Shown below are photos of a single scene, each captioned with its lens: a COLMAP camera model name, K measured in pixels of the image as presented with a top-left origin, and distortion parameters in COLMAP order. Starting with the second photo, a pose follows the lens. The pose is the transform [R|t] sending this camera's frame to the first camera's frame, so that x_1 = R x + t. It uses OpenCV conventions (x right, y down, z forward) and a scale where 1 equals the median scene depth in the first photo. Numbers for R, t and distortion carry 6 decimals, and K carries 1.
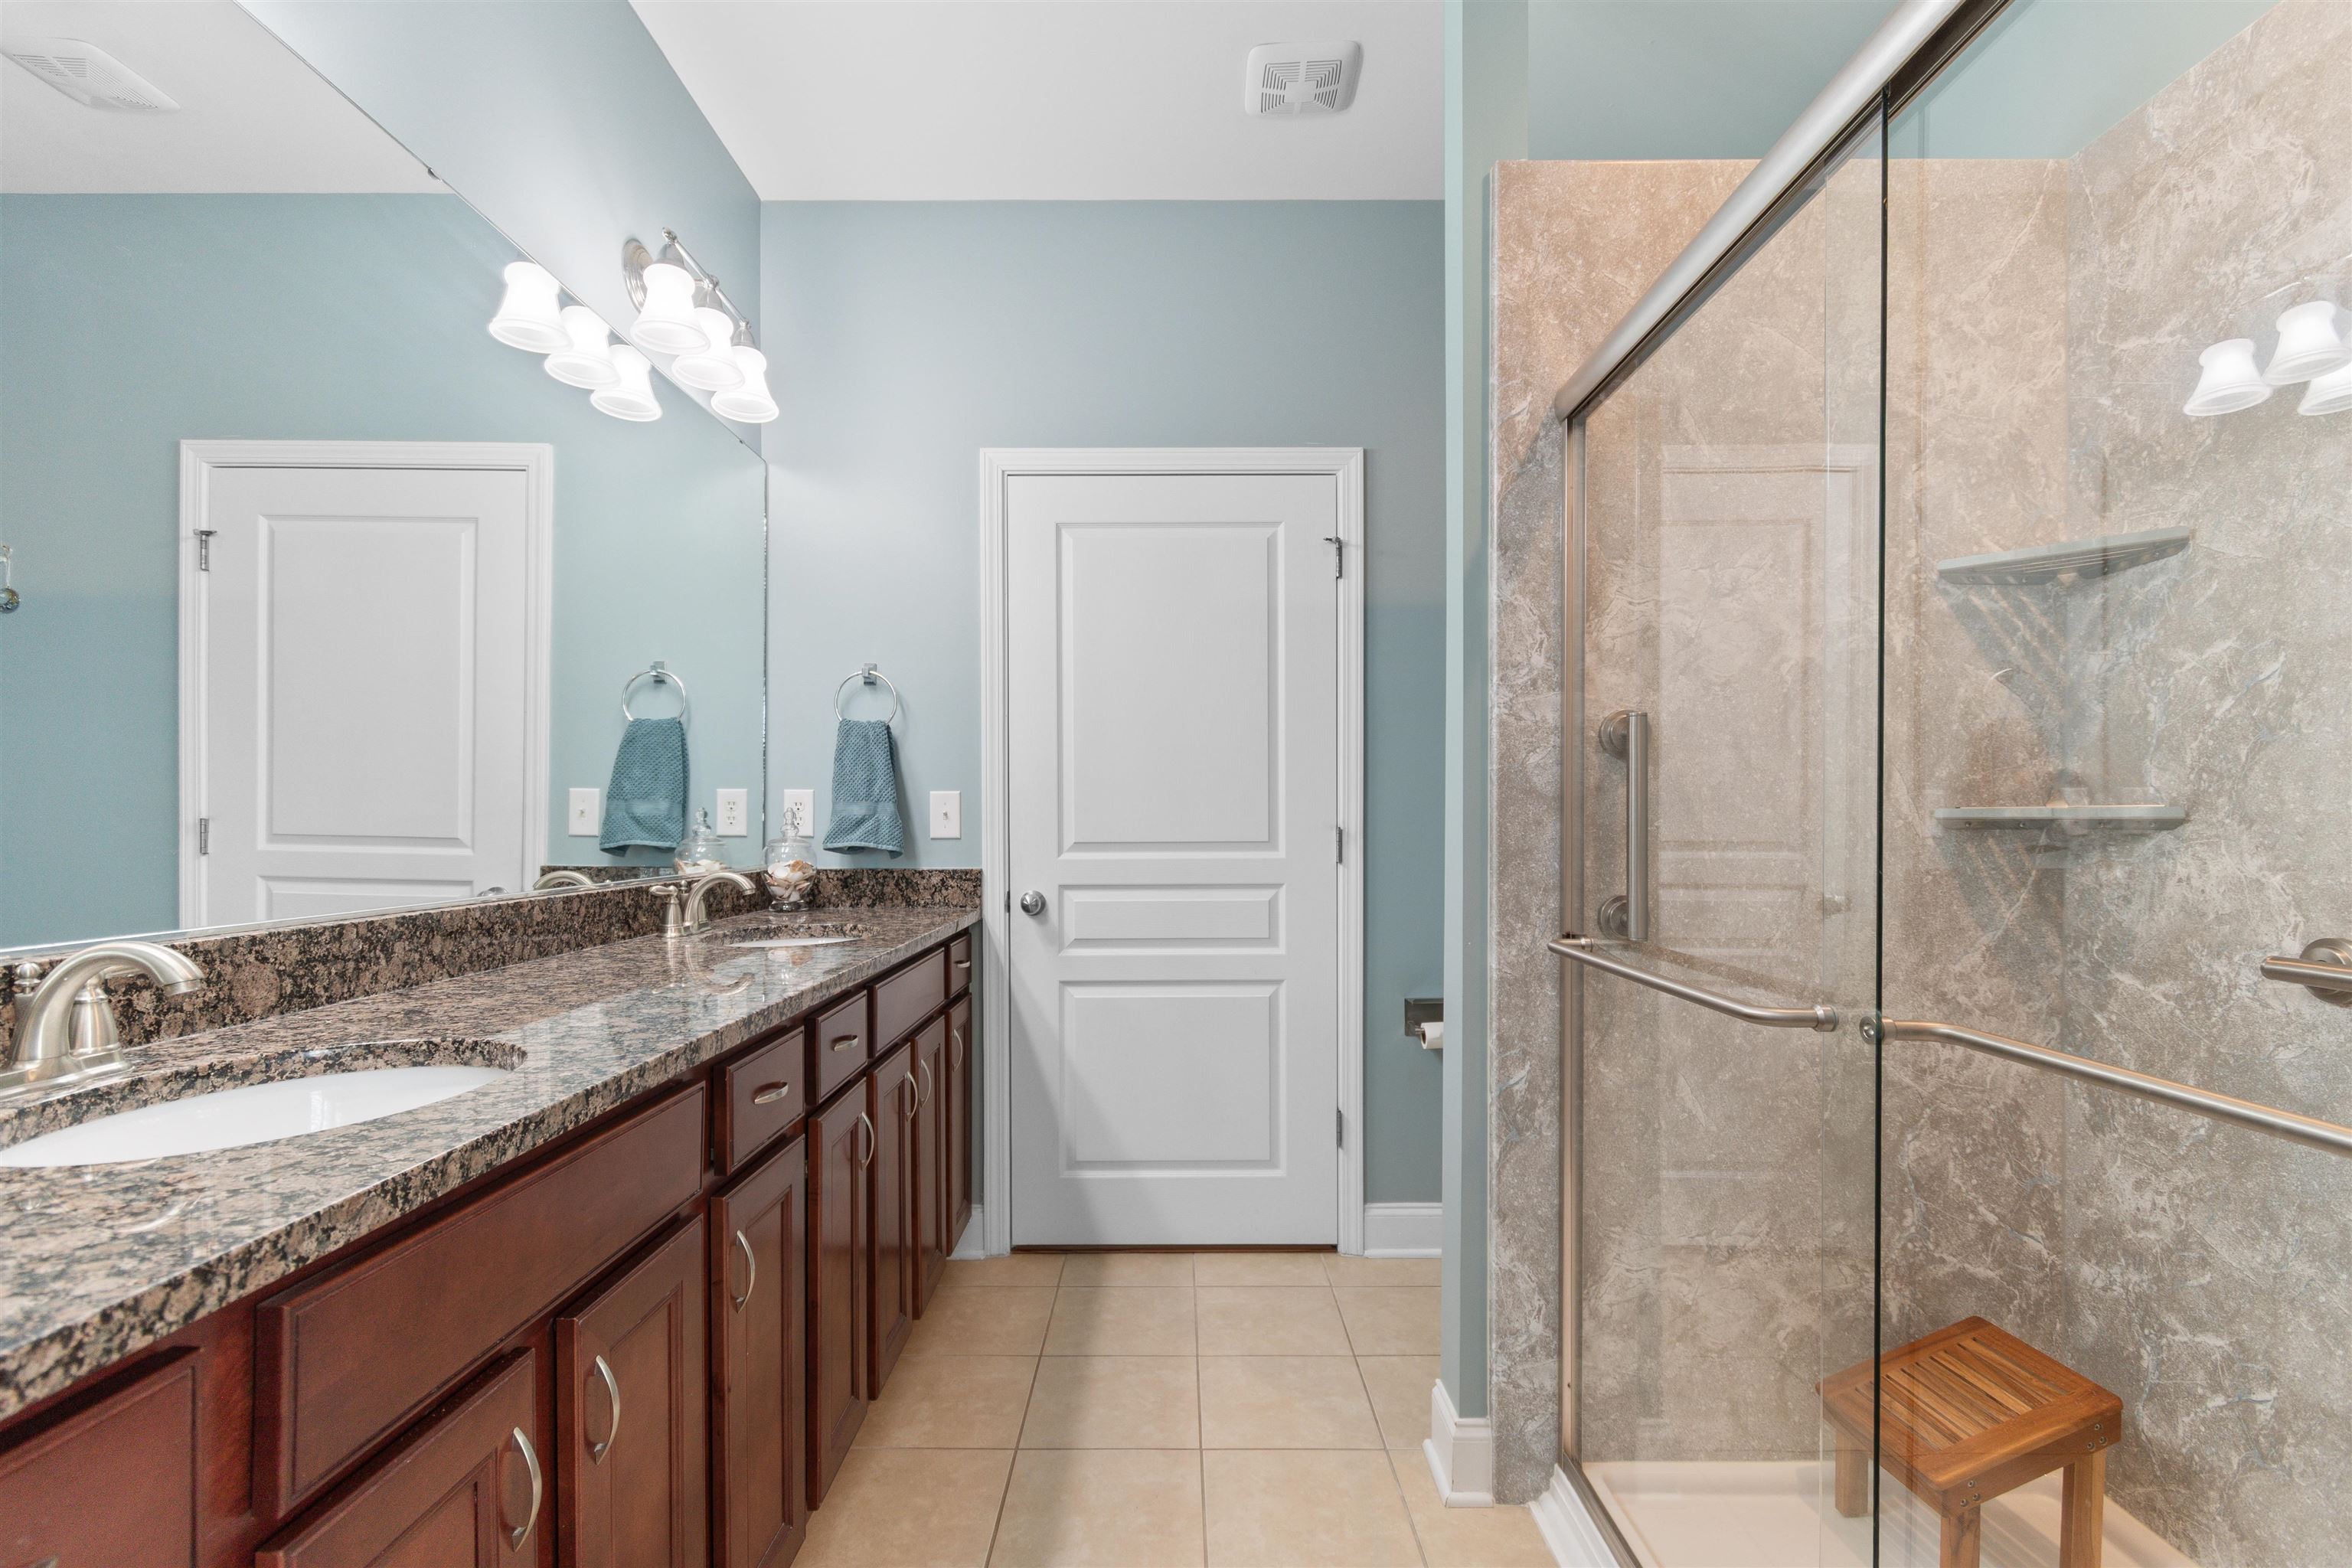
lens RADIAL K [[1048.2, 0, 1177.9], [0, 1048.2, 801.3], [0, 0, 1]] dist [-0.000651, -0.000787]
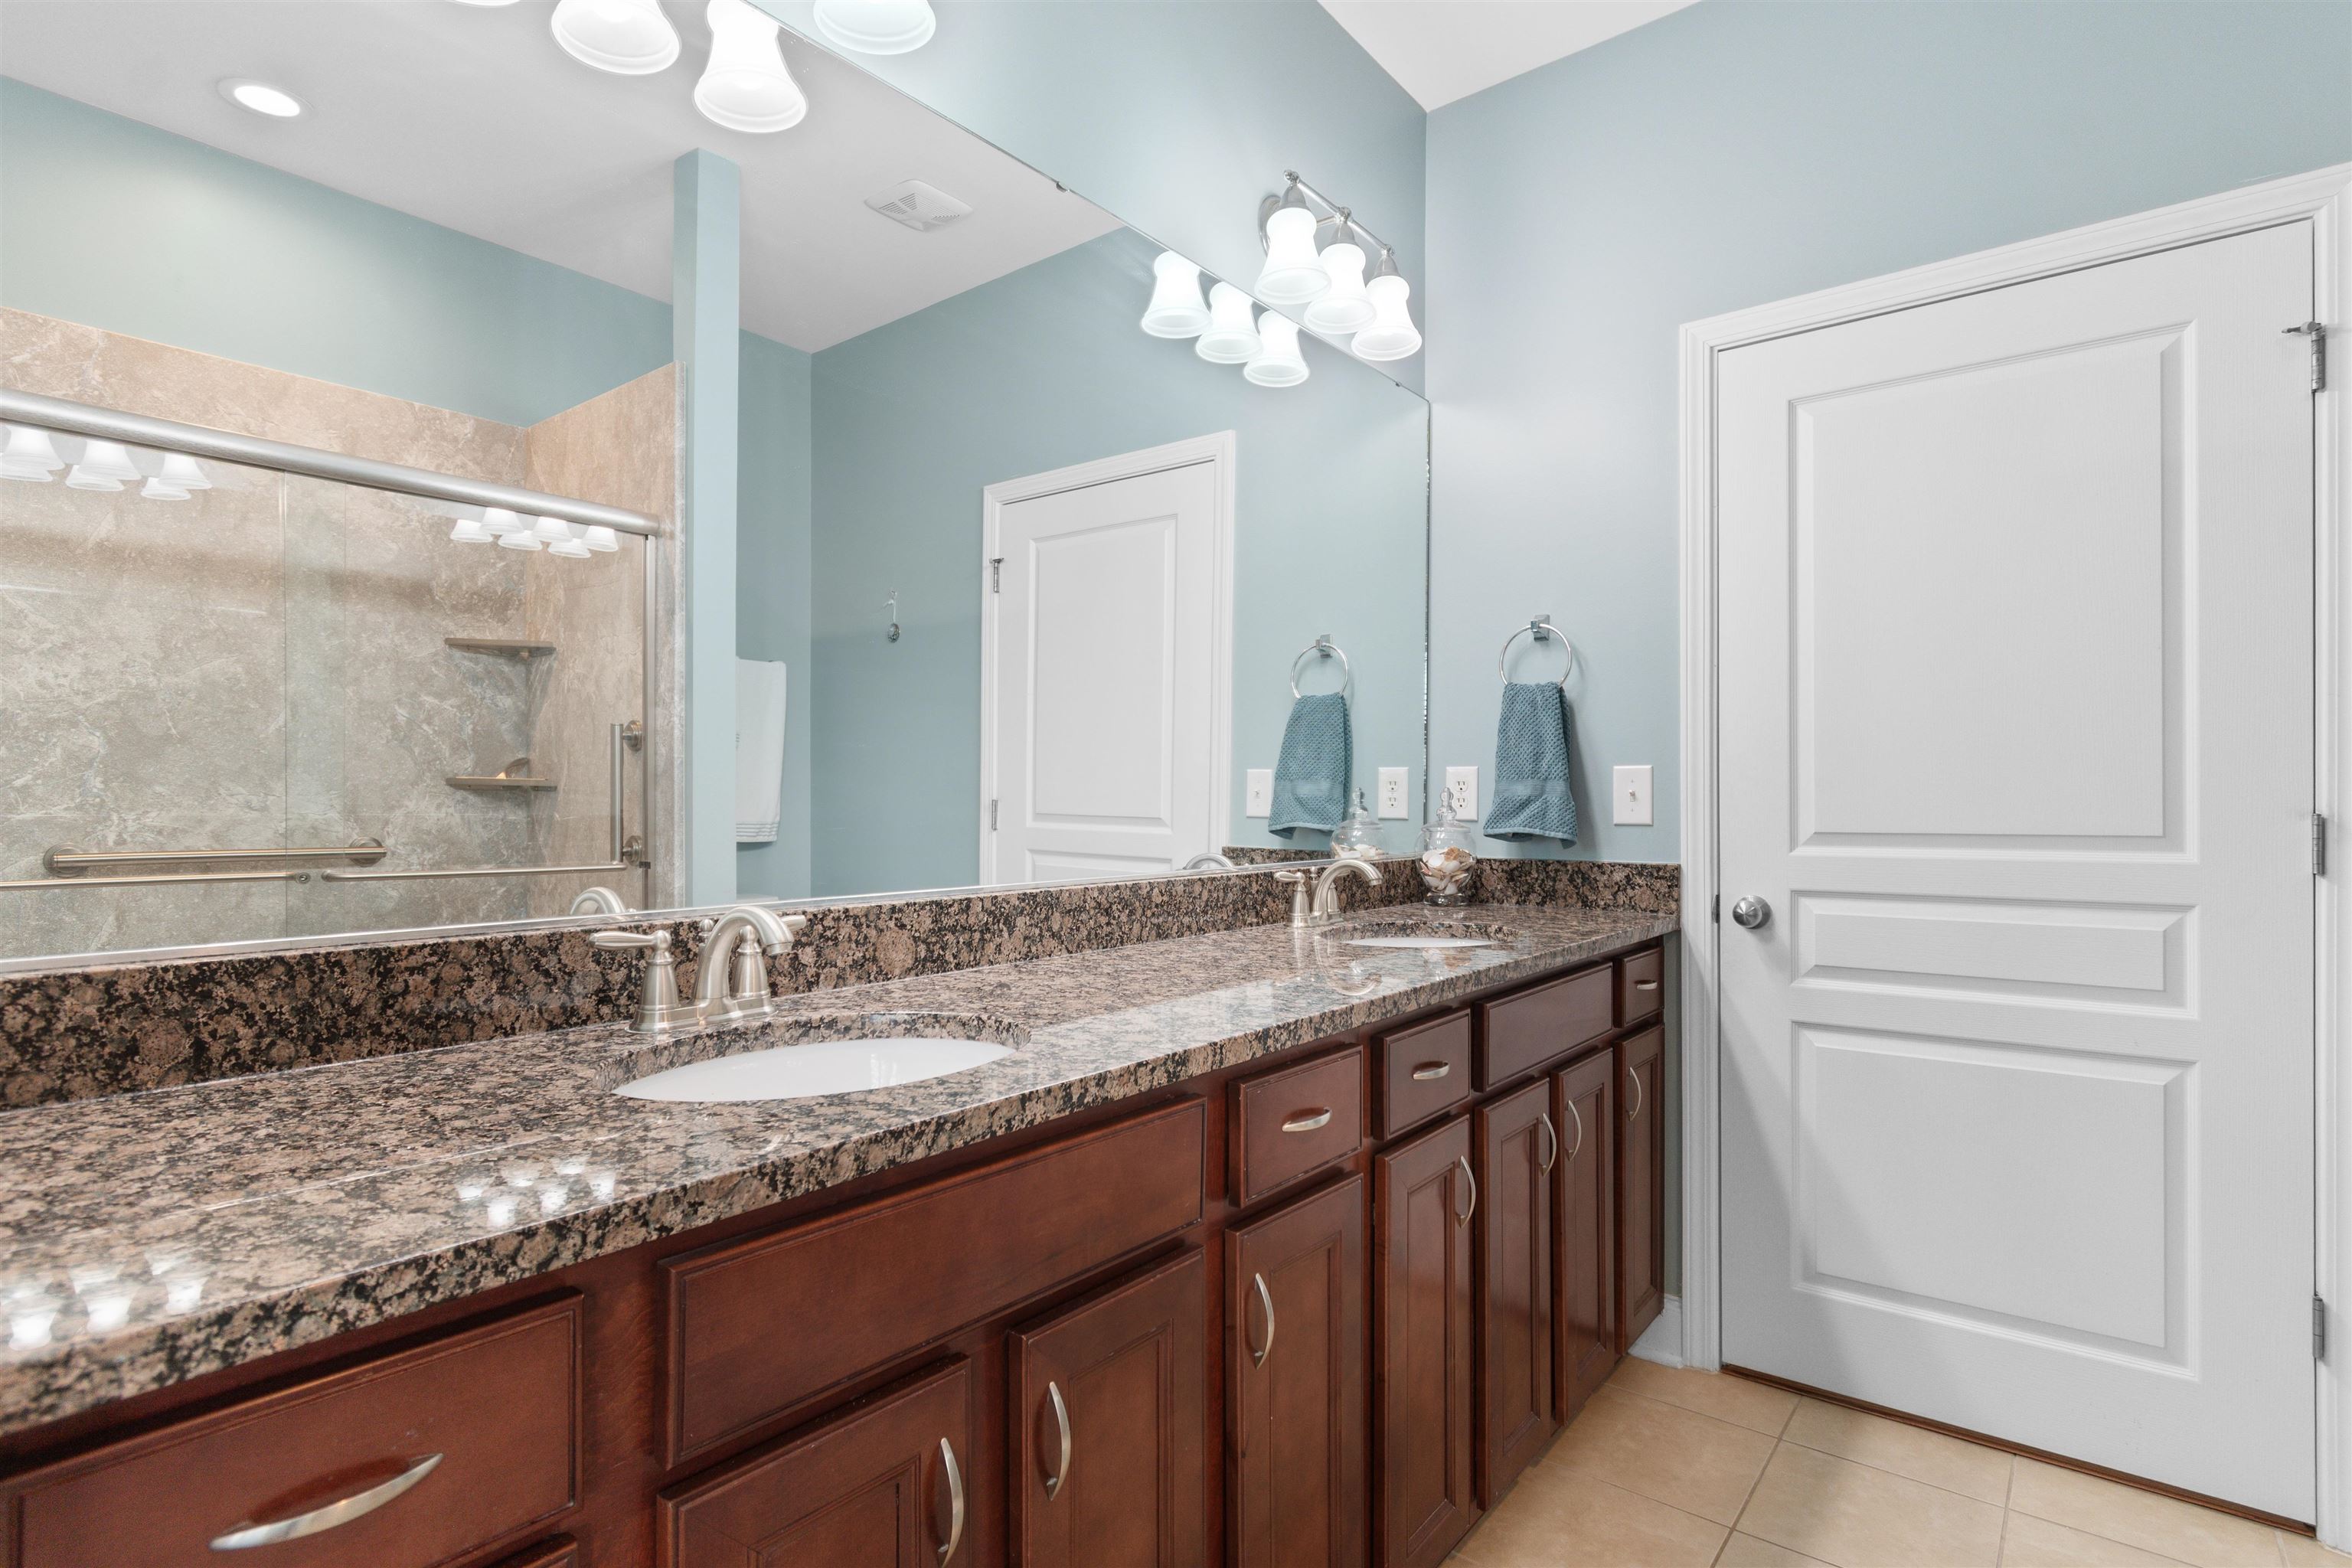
lens RADIAL K [[1163.5, 0, 1176.0], [0, 1163.5, 784.0], [0, 0, 1]] dist [0.007089, -0.007476]
pose [[0.780929, -0.008590, -0.624561, 0.092023], [0.010846, 0.999941, -0.000191, 0.001230], [0.624525, -0.006625, 0.780976, 0.137921]]
